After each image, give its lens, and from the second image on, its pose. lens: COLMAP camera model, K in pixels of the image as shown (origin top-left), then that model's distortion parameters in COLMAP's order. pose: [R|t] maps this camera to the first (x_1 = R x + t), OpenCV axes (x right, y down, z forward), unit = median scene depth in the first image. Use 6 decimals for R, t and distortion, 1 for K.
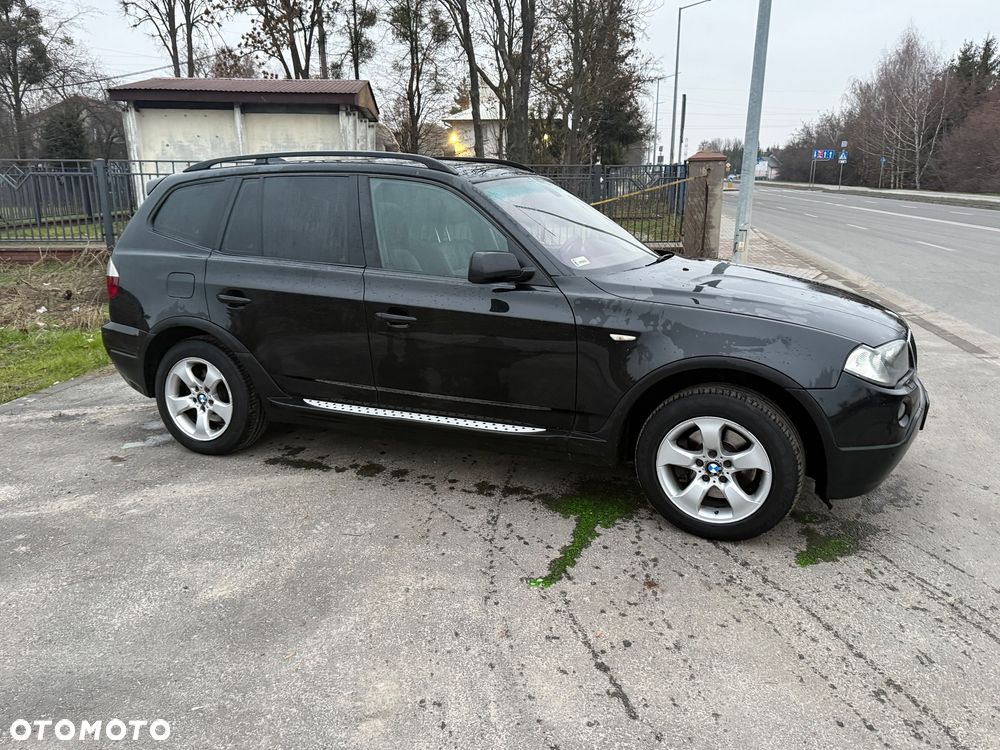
lens RADIAL K [[750.5, 0, 507.1], [0, 750.5, 383.2], [0, 0, 1]] dist [0.077551, -0.097307]
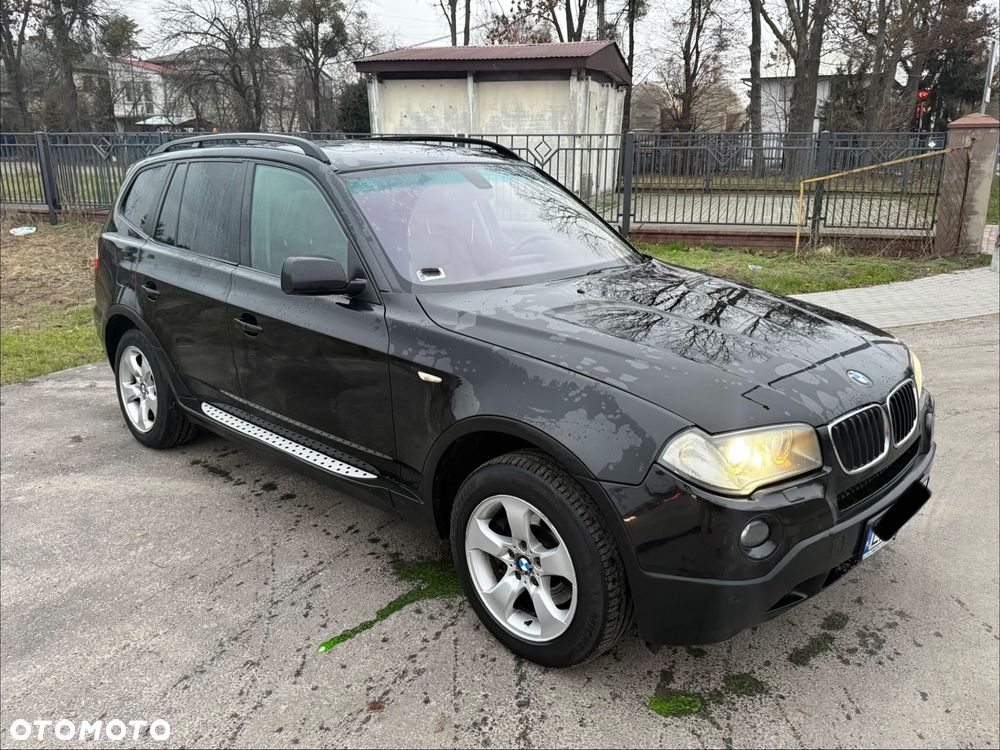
lens RADIAL K [[797.8, 0, 506.0], [0, 797.8, 378.8], [0, 0, 1]] dist [0.079381, -0.127611]
pose [[0.933012, 0.099739, -0.345746, 0.396462], [-0.093058, 0.995013, 0.035916, -0.074504], [0.347604, -0.001335, 0.937640, 0.195541]]
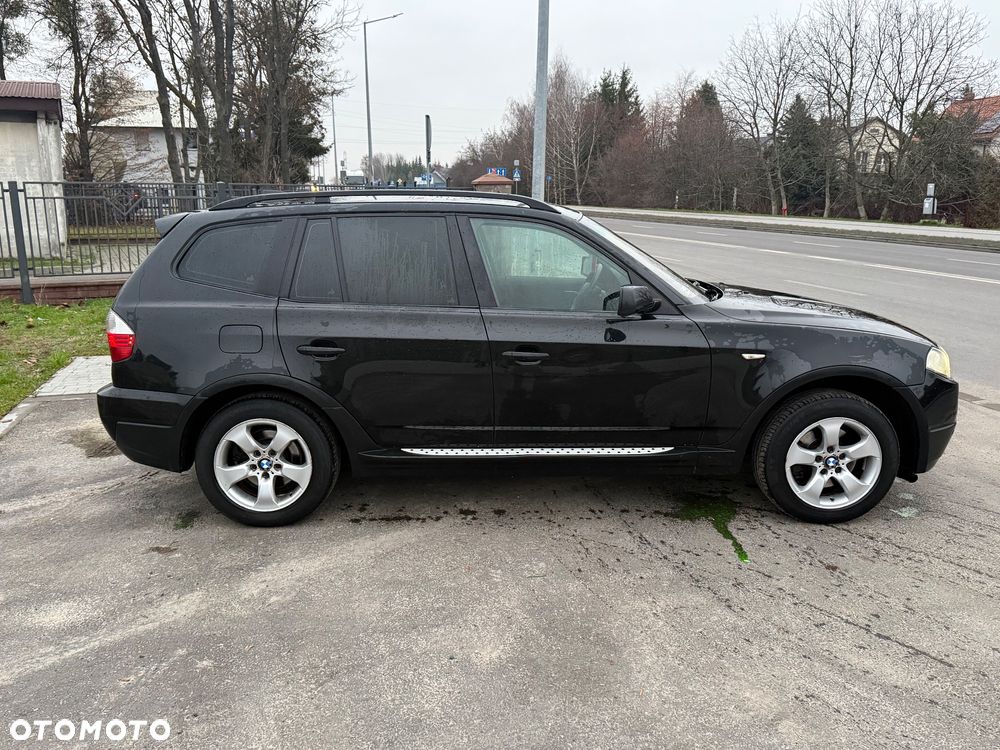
lens RADIAL K [[792.1, 0, 500.9], [0, 792.1, 371.9], [0, 0, 1]] dist [0.082440, -0.120388]
pose [[0.922411, -0.087002, 0.376283, -0.498667], [0.103036, 0.994420, -0.022655, -0.038187], [-0.372212, 0.059668, 0.926228, 0.028512]]
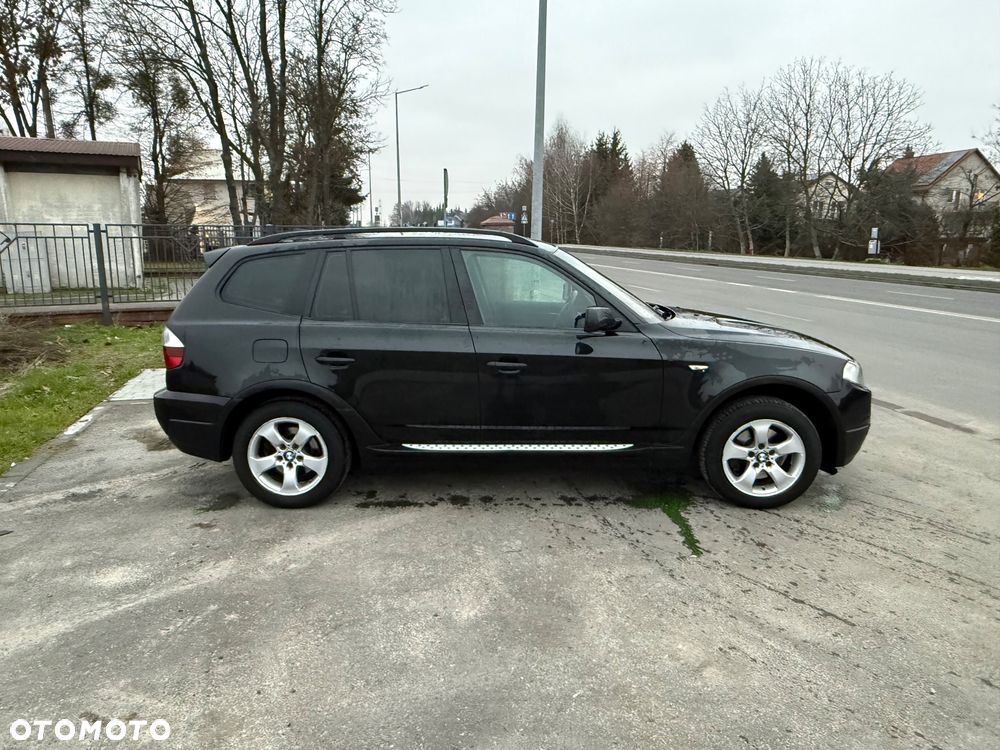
lens RADIAL K [[684.2, 0, 501.2], [0, 684.2, 370.1], [0, 0, 1]] dist [-0.003541, 0.002132]
pose [[0.928178, -0.072829, 0.364942, -0.476523], [0.097291, 0.994045, -0.049072, -0.023361], [-0.359195, 0.081053, 0.929736, -0.004432]]
